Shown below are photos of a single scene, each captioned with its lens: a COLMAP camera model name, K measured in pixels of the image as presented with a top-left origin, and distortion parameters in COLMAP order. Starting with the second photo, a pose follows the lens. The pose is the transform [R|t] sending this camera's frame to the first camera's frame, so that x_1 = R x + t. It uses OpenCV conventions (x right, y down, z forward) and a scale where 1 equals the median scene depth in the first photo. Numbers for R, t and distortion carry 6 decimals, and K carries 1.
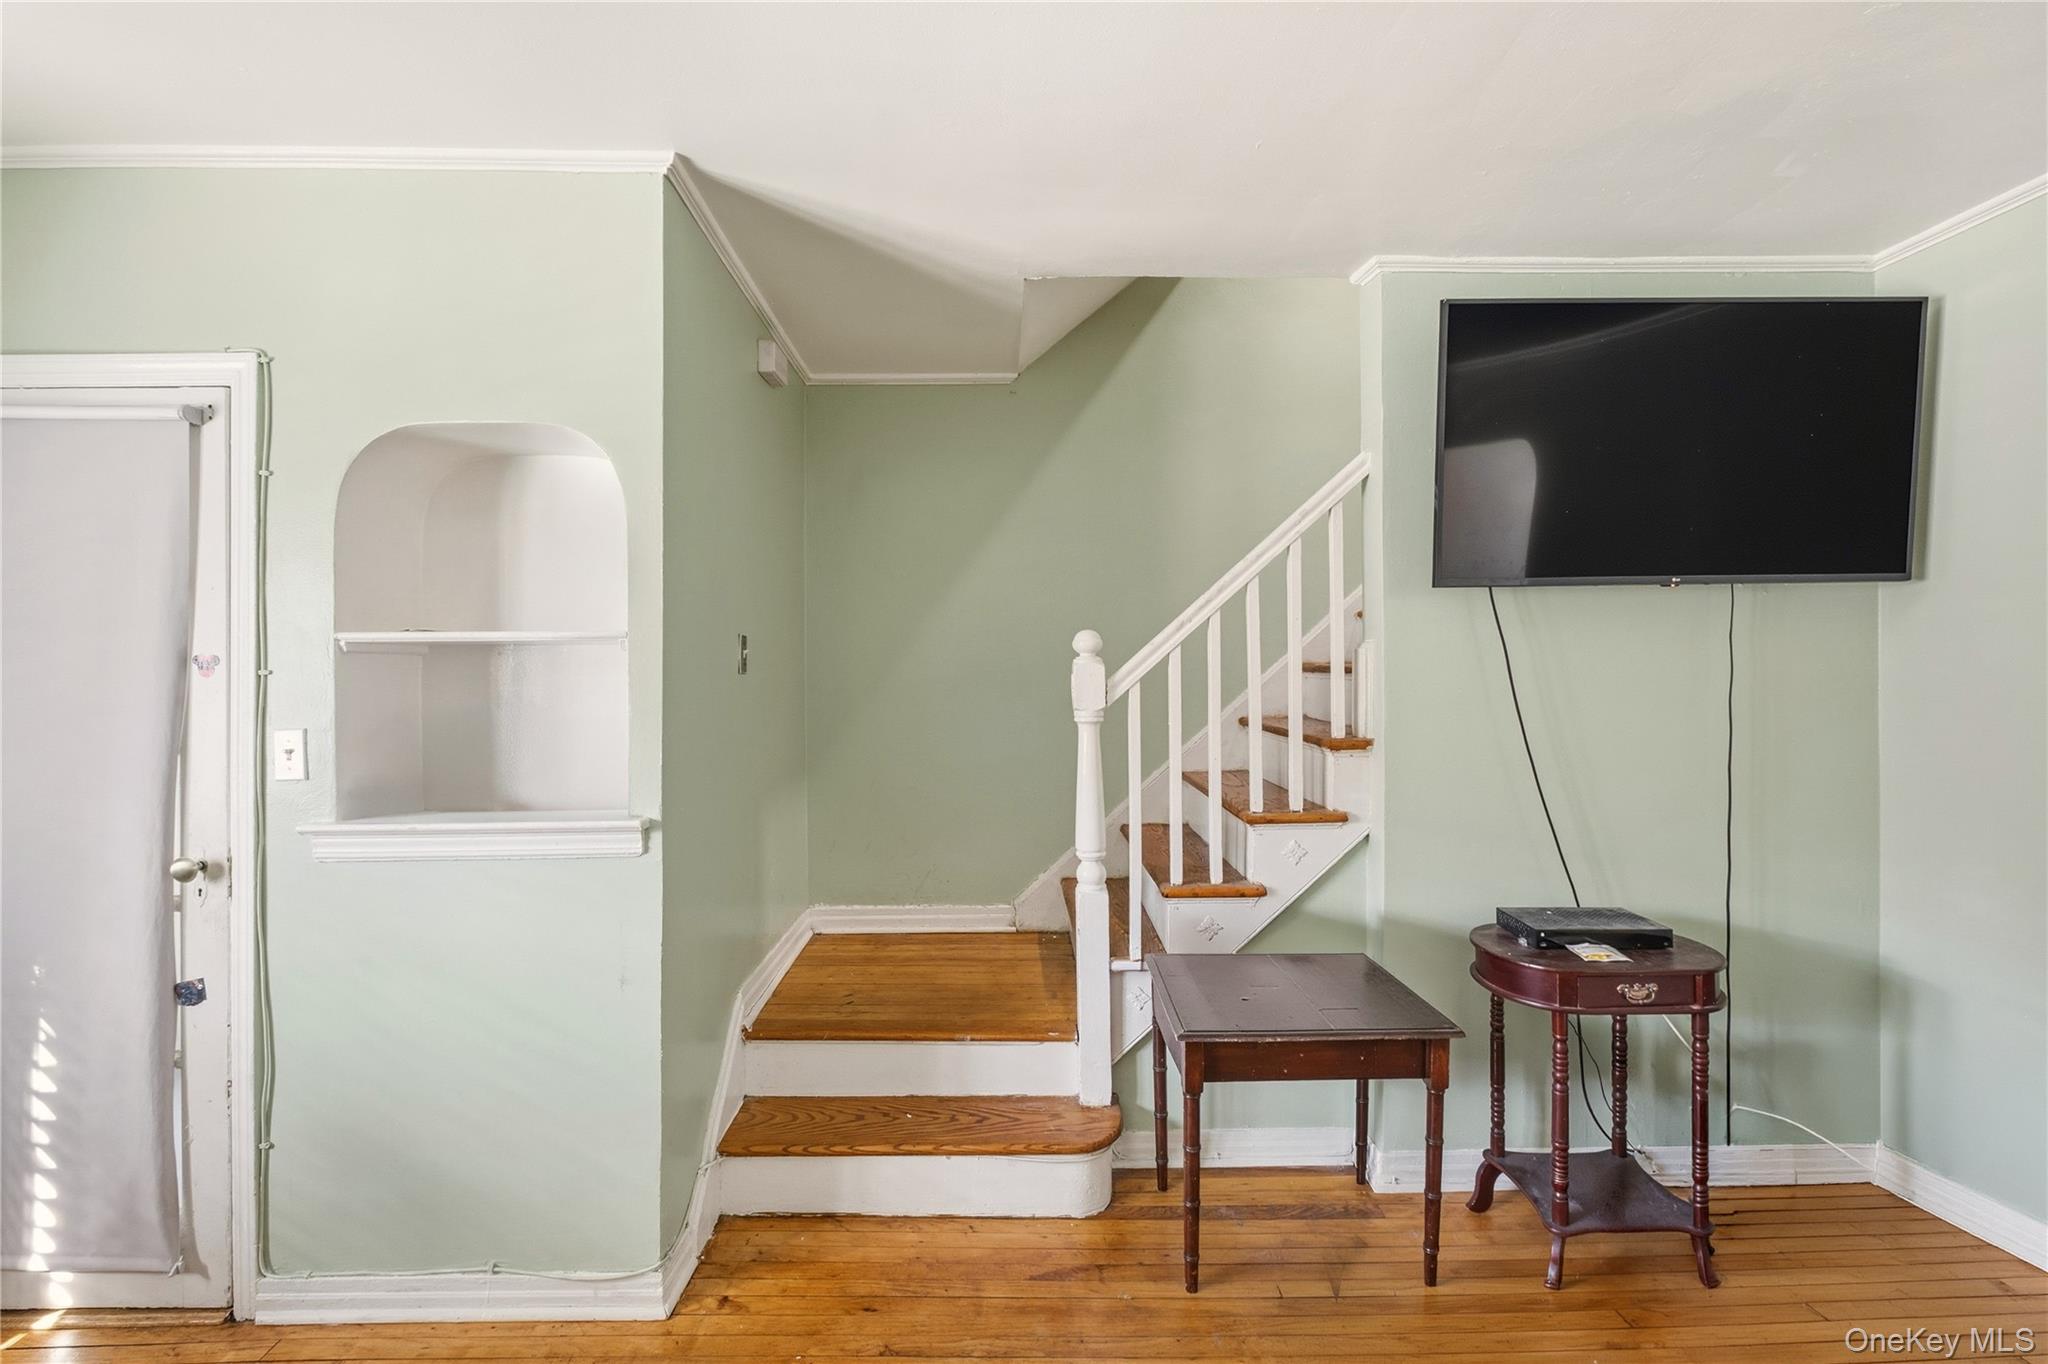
lens RADIAL K [[919.4, 0, 1016.6], [0, 919.4, 662.2], [0, 0, 1]] dist [-0.001642, -0.000370]
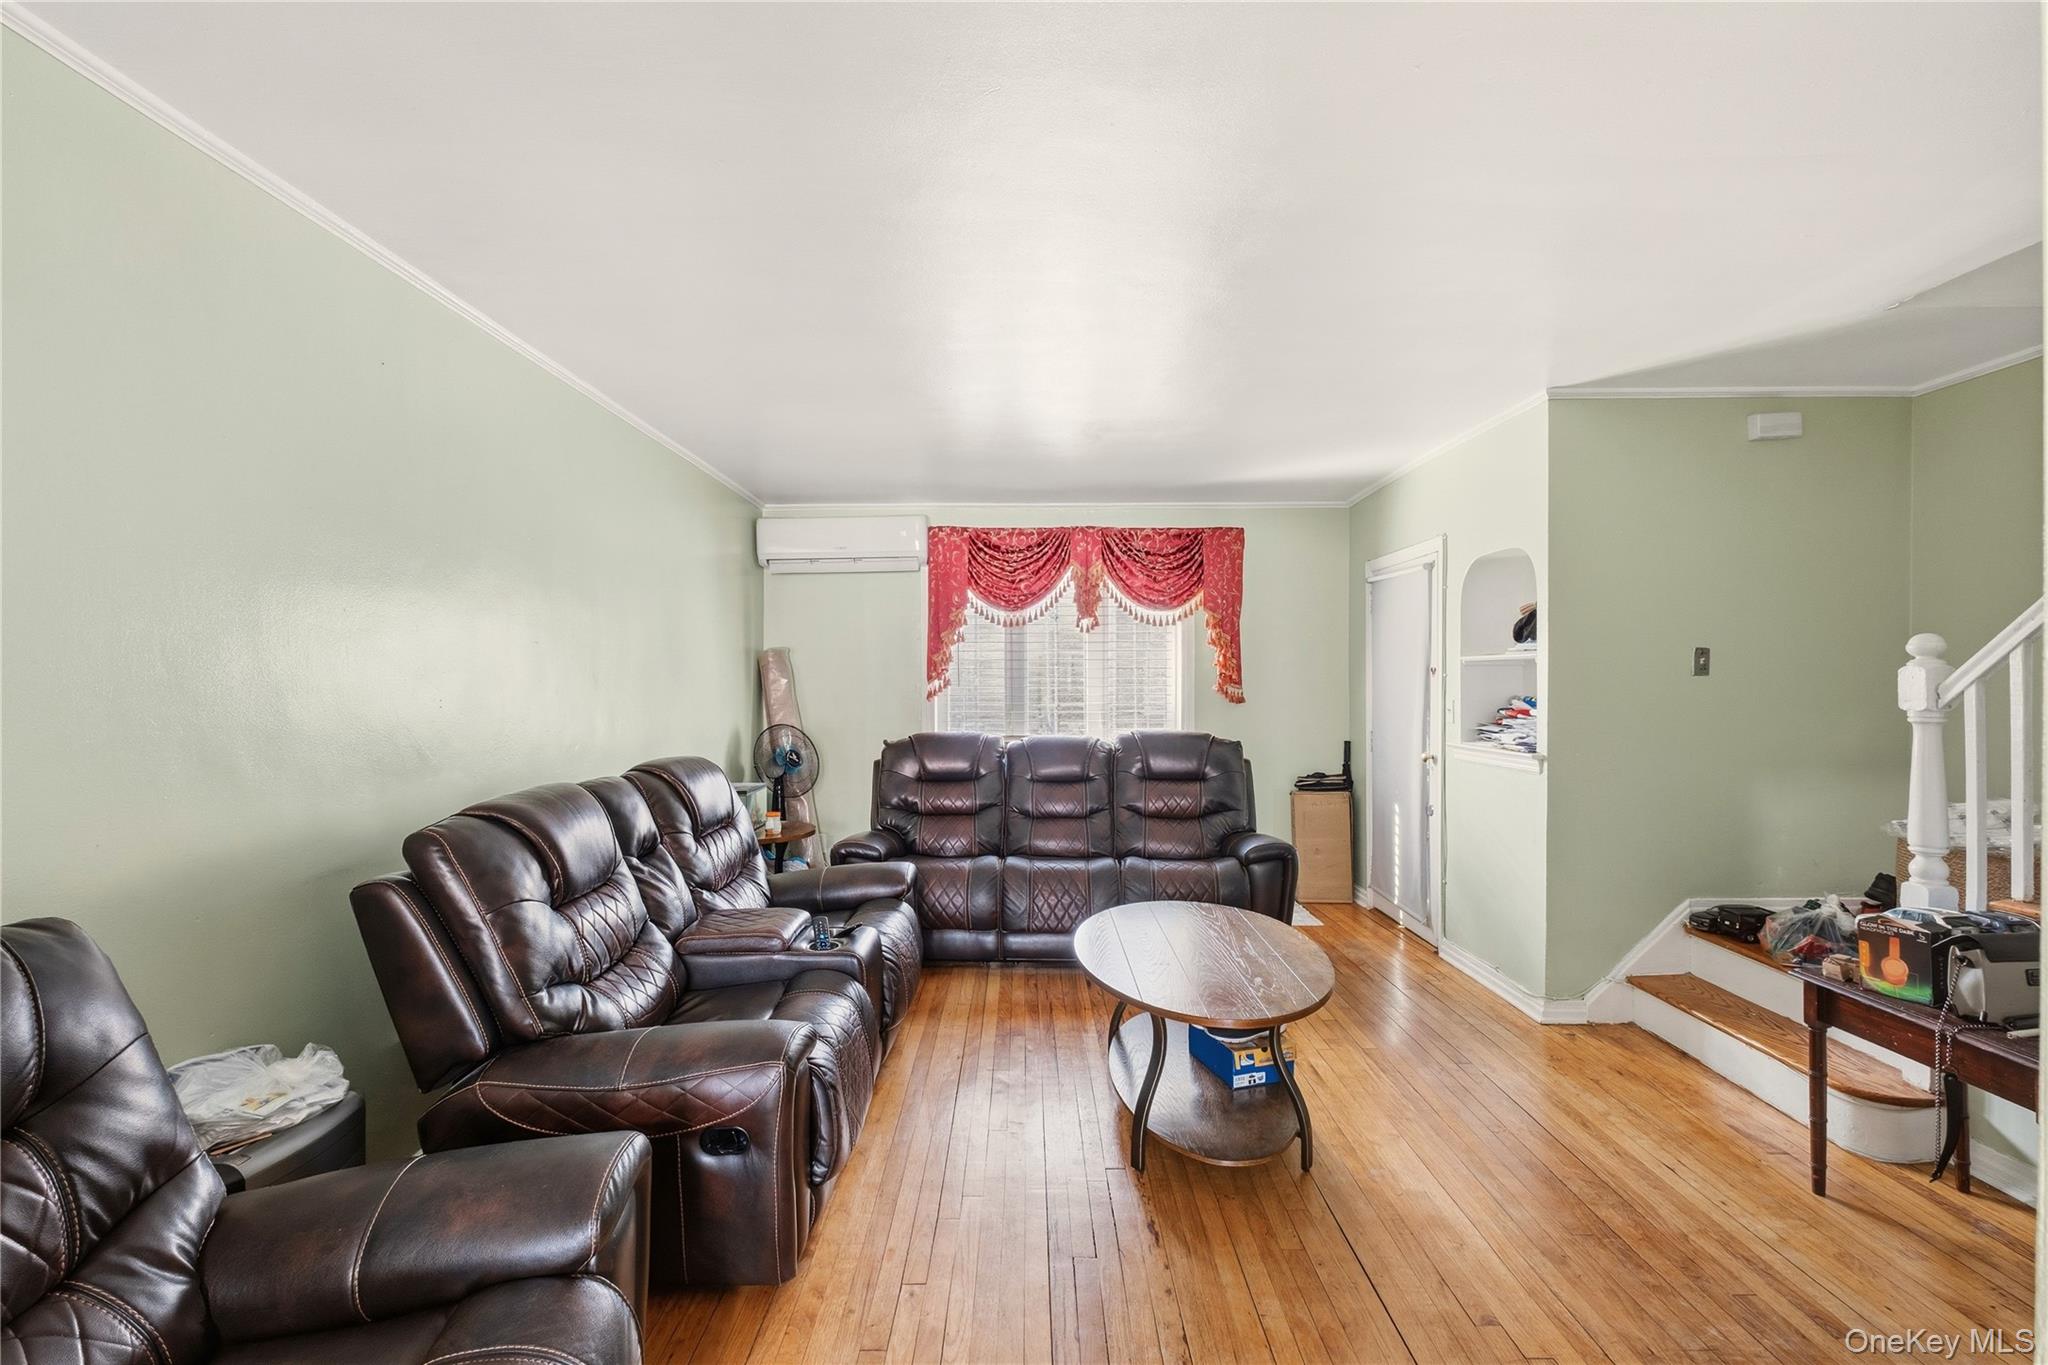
lens RADIAL K [[926.7, 0, 1024.0], [0, 926.7, 682.5], [0, 0, 1]] dist [-0.000807, -0.000252]
pose [[-0.022956, 0.004842, -0.999725, 1.262736], [0.010066, 0.999939, 0.004611, 0.006663], [0.999686, -0.009957, -0.023004, 0.008905]]
